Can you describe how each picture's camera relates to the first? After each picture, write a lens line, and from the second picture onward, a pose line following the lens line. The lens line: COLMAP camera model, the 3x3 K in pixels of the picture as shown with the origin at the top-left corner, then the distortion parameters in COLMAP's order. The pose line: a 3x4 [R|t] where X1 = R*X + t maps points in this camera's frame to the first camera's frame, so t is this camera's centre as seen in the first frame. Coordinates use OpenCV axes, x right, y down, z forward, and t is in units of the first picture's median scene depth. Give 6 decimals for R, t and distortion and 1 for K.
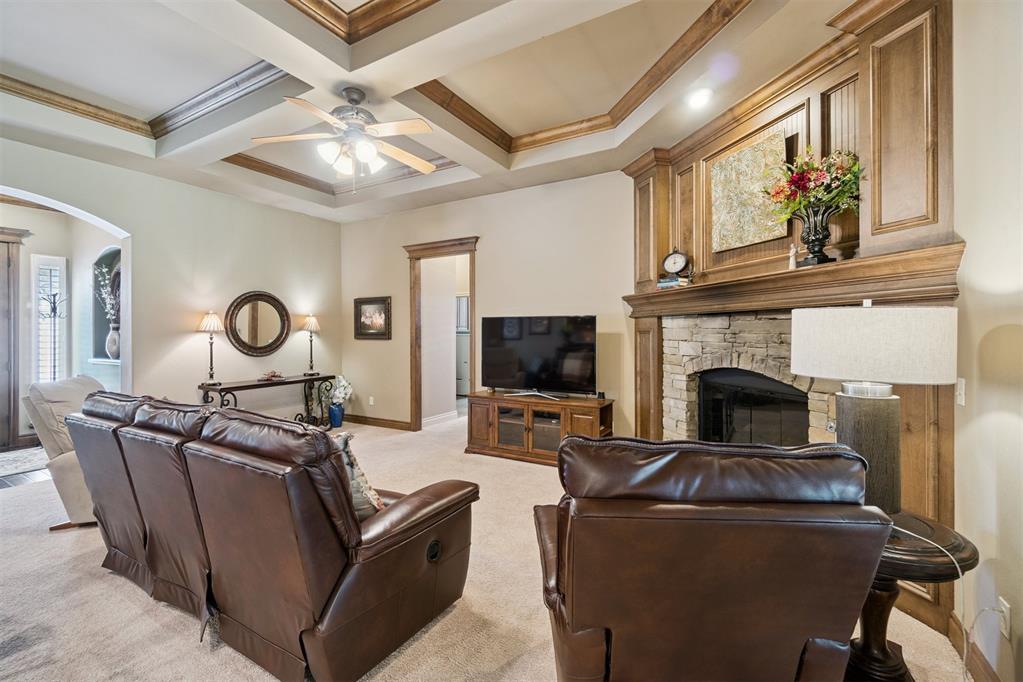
lens RADIAL K [[439.7, 0, 510.9], [0, 439.7, 332.5], [0, 0, 1]] dist [-0.007823, 0.002406]
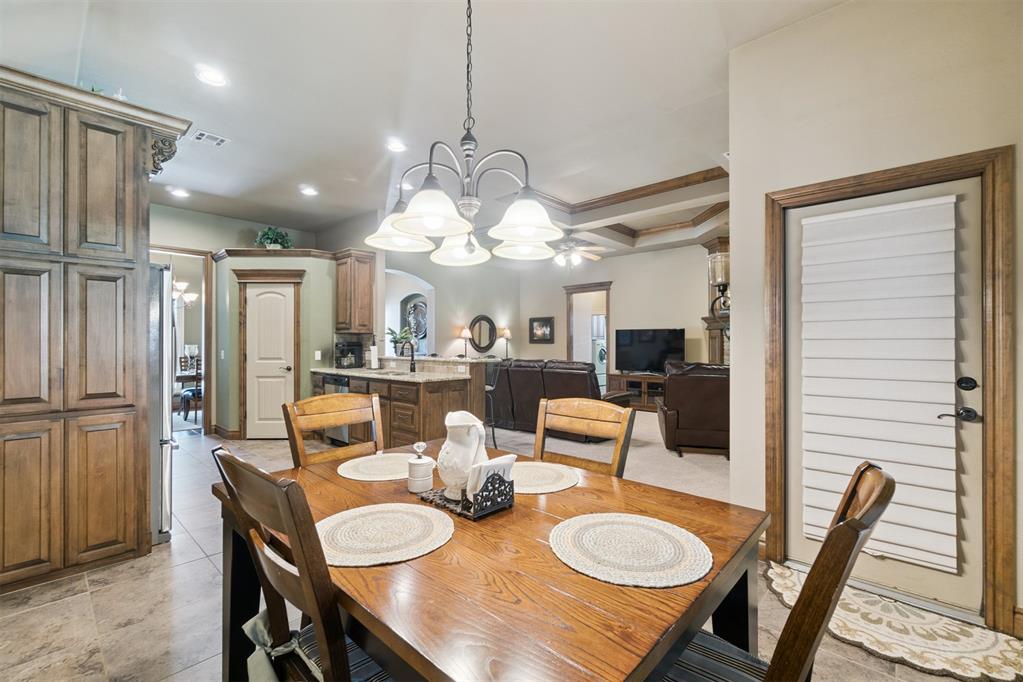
lens RADIAL K [[439.7, 0, 511.0], [0, 439.7, 341.7], [0, 0, 1]] dist [-0.007823, 0.002406]
pose [[0.976660, 0.002974, -0.214768, -0.117842], [-0.004103, 0.999980, -0.004814, 0.027428], [0.214750, 0.005583, 0.976653, -0.940146]]
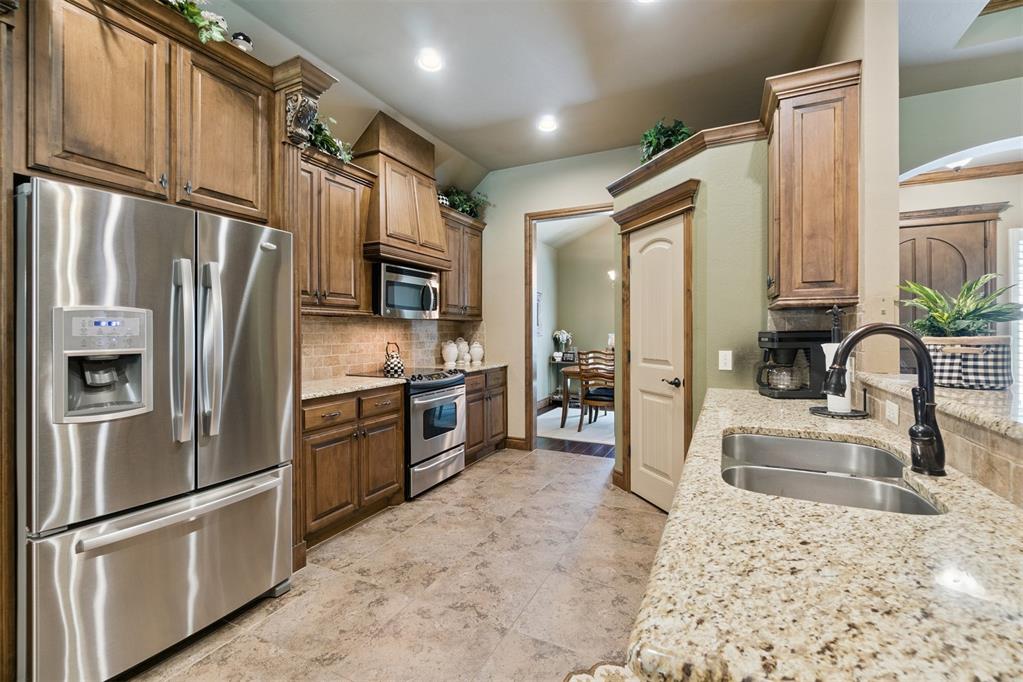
lens RADIAL K [[439.7, 0, 515.5], [0, 439.7, 332.4], [0, 0, 1]] dist [-0.007823, 0.002406]
pose [[0.078796, 0.006691, -0.996868, -0.414013], [0.001324, 0.999976, 0.006816, 0.022059], [0.996890, -0.001857, 0.078786, -0.052316]]
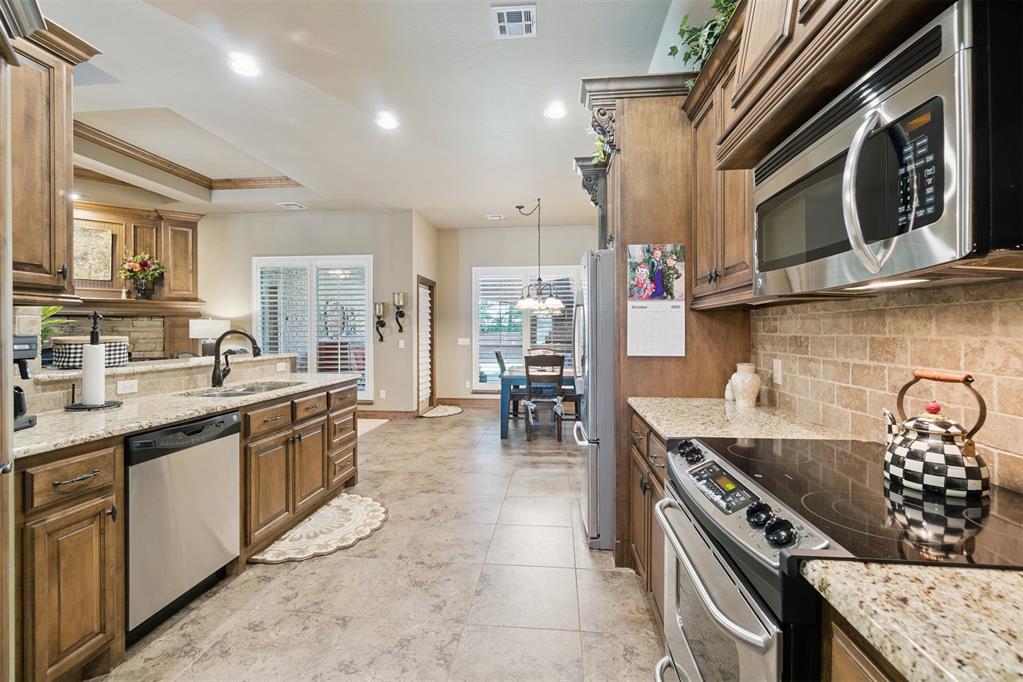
lens RADIAL K [[439.7, 0, 516.9], [0, 439.7, 333.4], [0, 0, 1]] dist [-0.007823, 0.002406]
pose [[-0.420055, -0.001622, 0.907497, -1.487682], [0.004497, 0.999982, 0.003869, 0.023246], [-0.907488, 0.005706, -0.420040, 0.077624]]
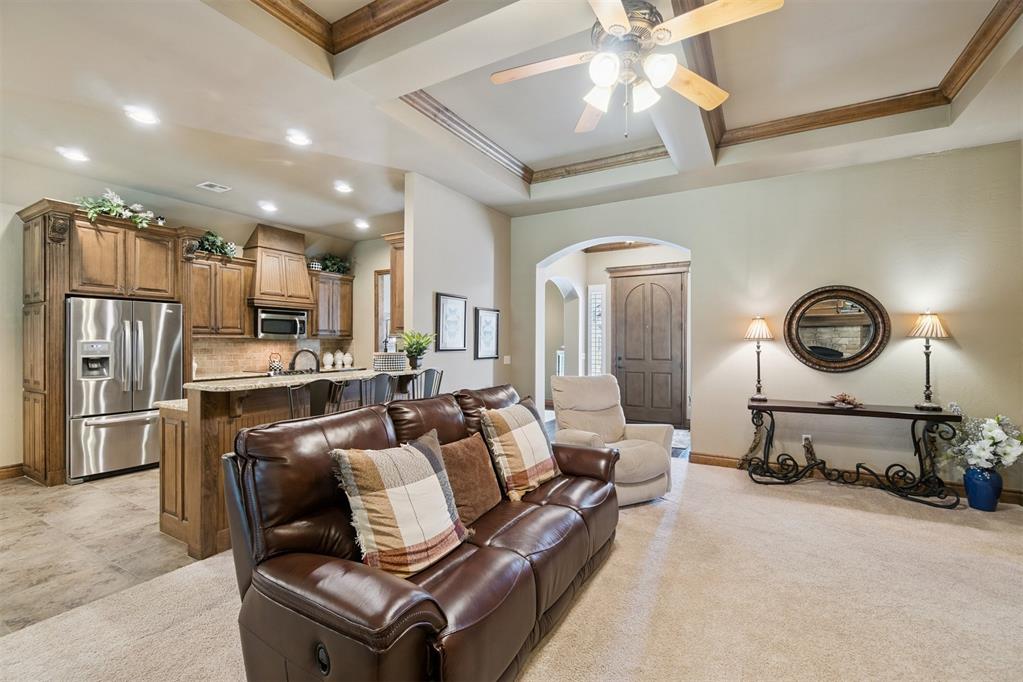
lens RADIAL K [[439.7, 0, 513.9], [0, 439.7, 343.8], [0, 0, 1]] dist [-0.007823, 0.002406]
pose [[0.014753, 0.008819, -0.999852, 0.233512], [-0.002179, 0.999959, 0.008787, -0.000084], [0.999889, 0.002050, 0.014771, 0.599726]]
